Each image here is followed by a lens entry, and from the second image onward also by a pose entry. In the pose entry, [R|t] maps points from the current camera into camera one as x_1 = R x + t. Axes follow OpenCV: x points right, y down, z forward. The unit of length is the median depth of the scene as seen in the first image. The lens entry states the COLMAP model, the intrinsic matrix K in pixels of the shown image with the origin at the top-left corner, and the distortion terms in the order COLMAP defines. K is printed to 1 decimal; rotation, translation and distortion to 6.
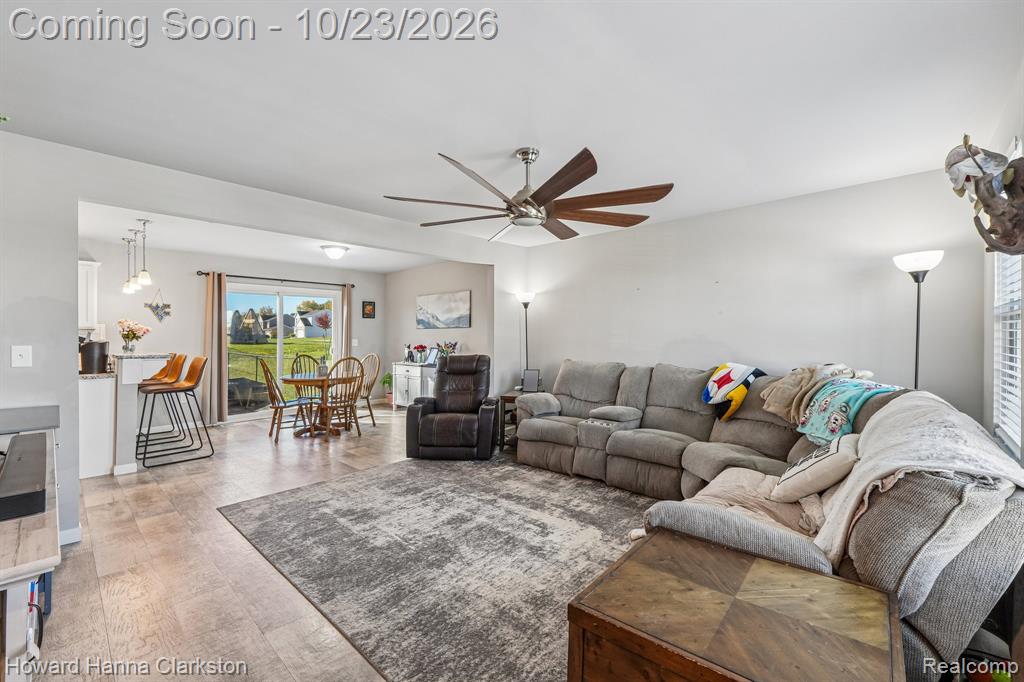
lens RADIAL K [[431.6, 0, 514.1], [0, 431.6, 335.4], [0, 0, 1]] dist [0.003344, -0.000111]
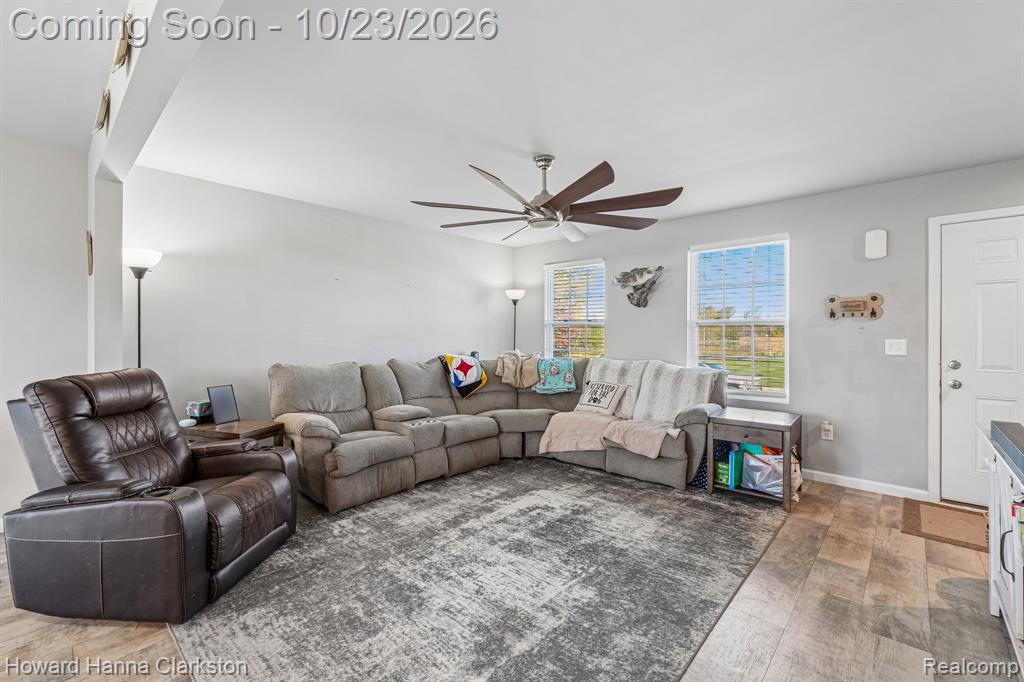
lens RADIAL K [[431.6, 0, 514.1], [0, 431.6, 335.4], [0, 0, 1]] dist [0.003344, -0.000111]
pose [[-0.009860, 0.004980, 0.999939, -0.943027], [-0.010037, 0.999937, -0.005079, 0.011593], [-0.999901, -0.010087, -0.009809, 0.980921]]
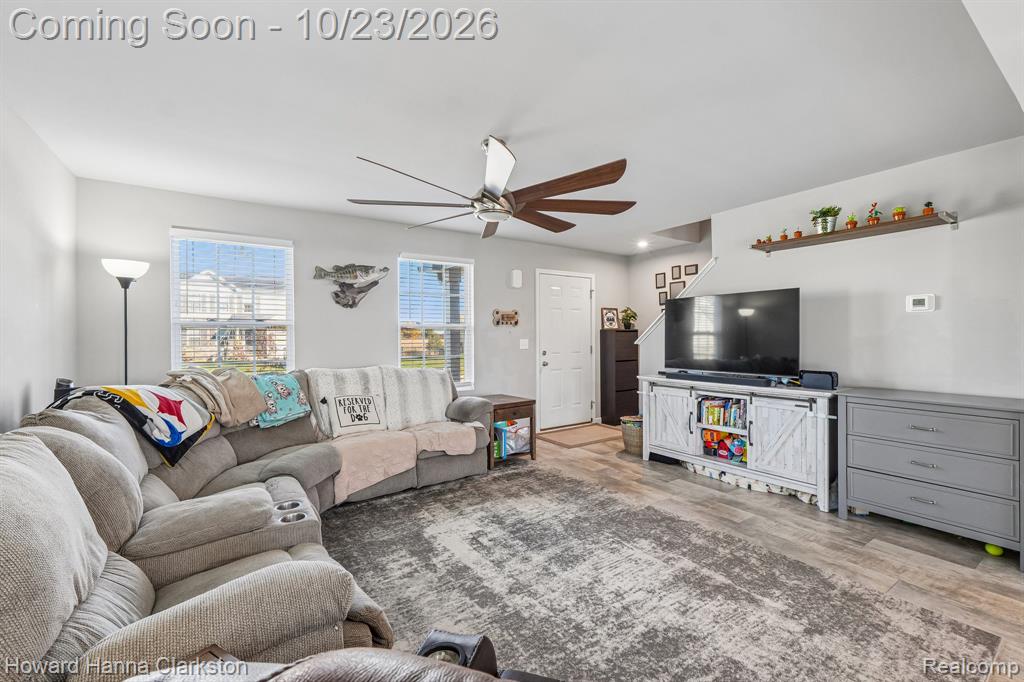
lens RADIAL K [[431.6, 0, 514.1], [0, 431.6, 335.4], [0, 0, 1]] dist [0.003344, -0.000111]
pose [[-0.975262, 0.015247, 0.220525, -0.211107], [0.013281, 0.999858, -0.010398, 0.008748], [-0.220652, -0.007212, -0.975326, 1.744004]]
